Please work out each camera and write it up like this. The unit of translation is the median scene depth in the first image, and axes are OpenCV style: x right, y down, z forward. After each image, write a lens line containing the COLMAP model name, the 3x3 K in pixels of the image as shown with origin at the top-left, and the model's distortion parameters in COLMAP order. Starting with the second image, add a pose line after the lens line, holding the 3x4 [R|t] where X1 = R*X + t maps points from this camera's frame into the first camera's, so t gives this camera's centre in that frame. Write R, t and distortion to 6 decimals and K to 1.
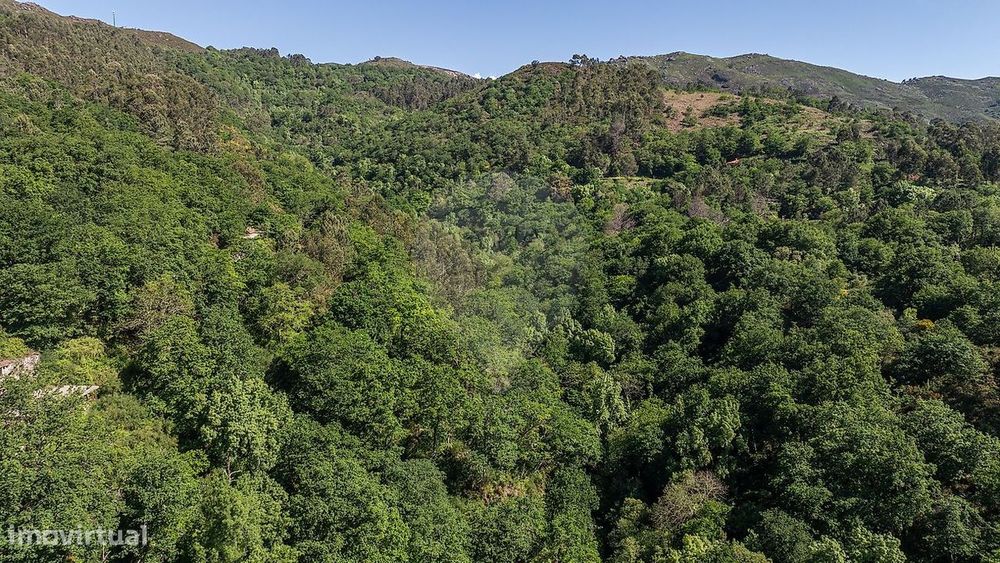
lens RADIAL K [[702.5, 0, 501.8], [0, 702.5, 278.1], [0, 0, 1]] dist [-0.018497, 0.001007]
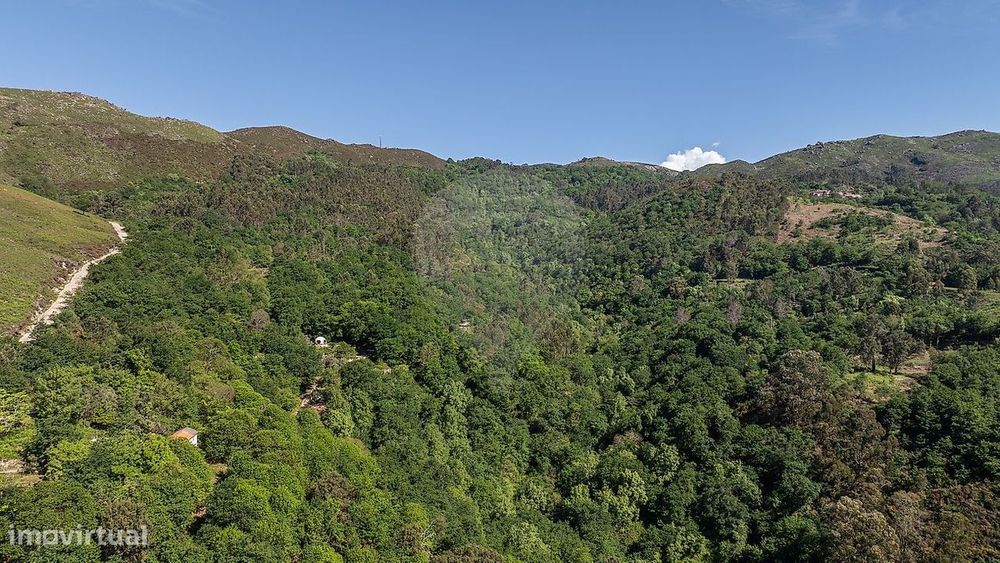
lens RADIAL K [[702.5, 0, 501.8], [0, 702.5, 278.1], [0, 0, 1]] dist [-0.018497, 0.001007]
pose [[0.951868, -0.001869, -0.306503, 0.147659], [-0.030225, 0.994535, -0.099932, 0.002140], [0.305015, 0.104387, 0.946609, -0.362653]]
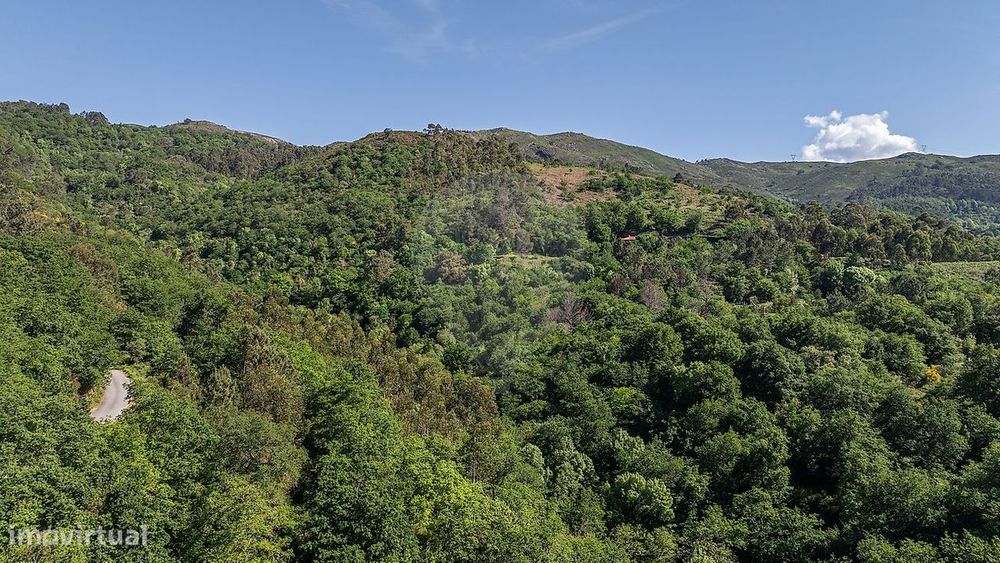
lens RADIAL K [[702.5, 0, 501.8], [0, 702.5, 278.1], [0, 0, 1]] dist [-0.018497, 0.001007]
pose [[0.964947, -0.012899, 0.262127, -0.072452], [0.038674, 0.994876, -0.093411, -0.025332], [-0.259579, 0.100274, 0.960502, 0.113510]]
